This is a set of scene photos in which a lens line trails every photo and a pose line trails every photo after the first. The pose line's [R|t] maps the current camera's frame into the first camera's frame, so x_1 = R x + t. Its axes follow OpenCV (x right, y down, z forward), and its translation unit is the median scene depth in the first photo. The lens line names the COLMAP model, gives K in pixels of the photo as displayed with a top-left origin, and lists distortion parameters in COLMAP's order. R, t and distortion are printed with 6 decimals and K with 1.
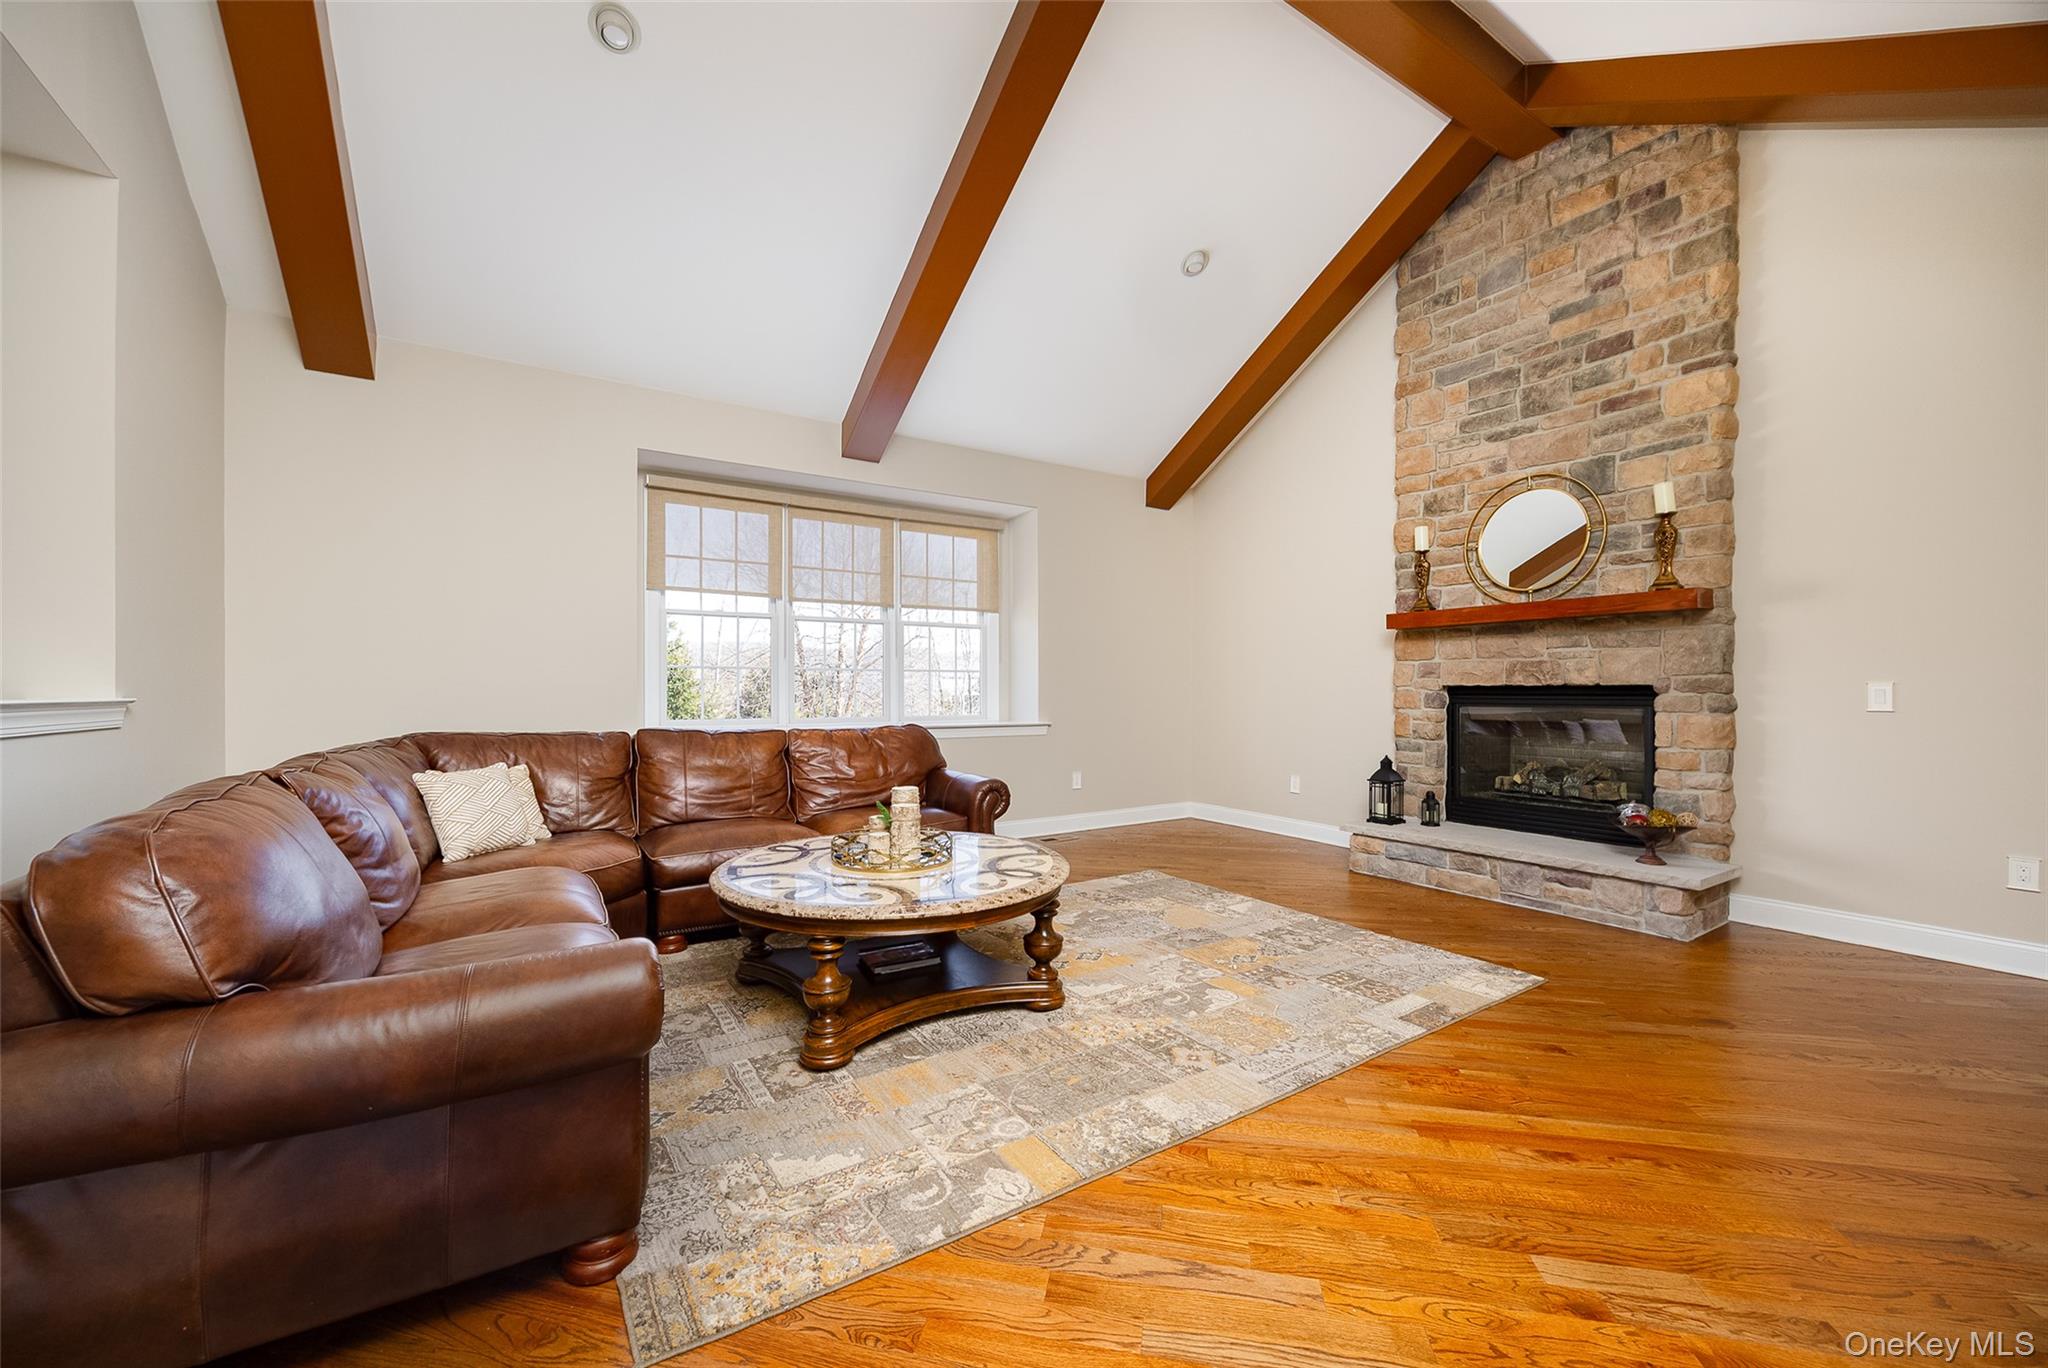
lens RADIAL K [[792.7, 0, 1024.4], [0, 792.7, 692.1], [0, 0, 1]] dist [0.002402, 0.000231]
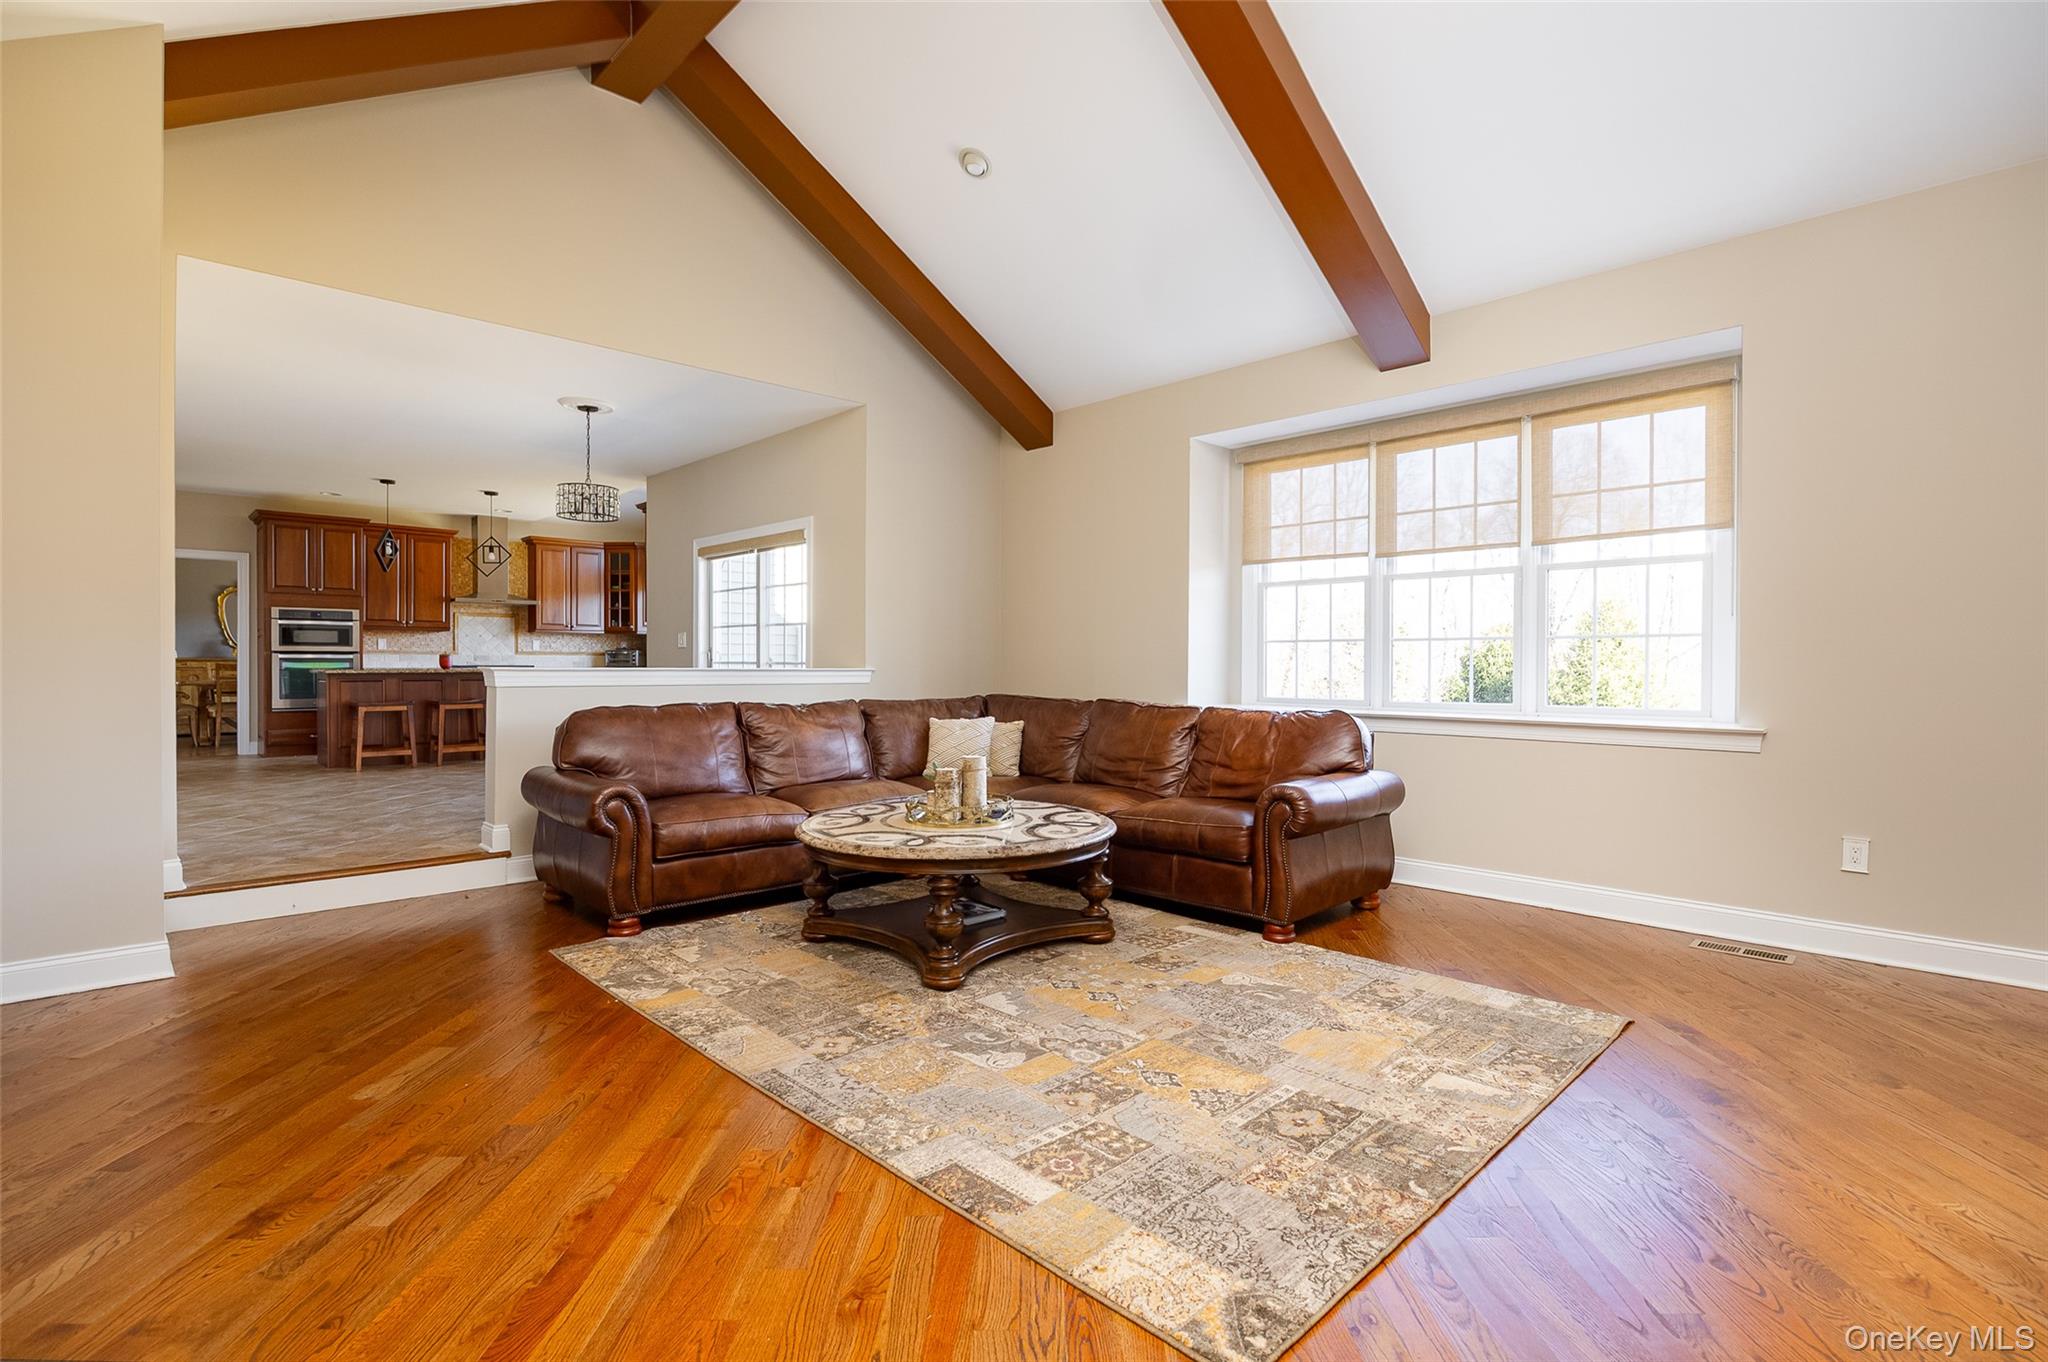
lens RADIAL K [[974.0, 0, 1022.0], [0, 974.0, 668.7], [0, 0, 1]] dist [-0.013249, -0.000126]
pose [[0.184830, 0.006289, -0.982750, 1.087894], [-0.005371, 0.999971, 0.005389, -0.004732], [0.982756, 0.004282, 0.184858, 0.772538]]
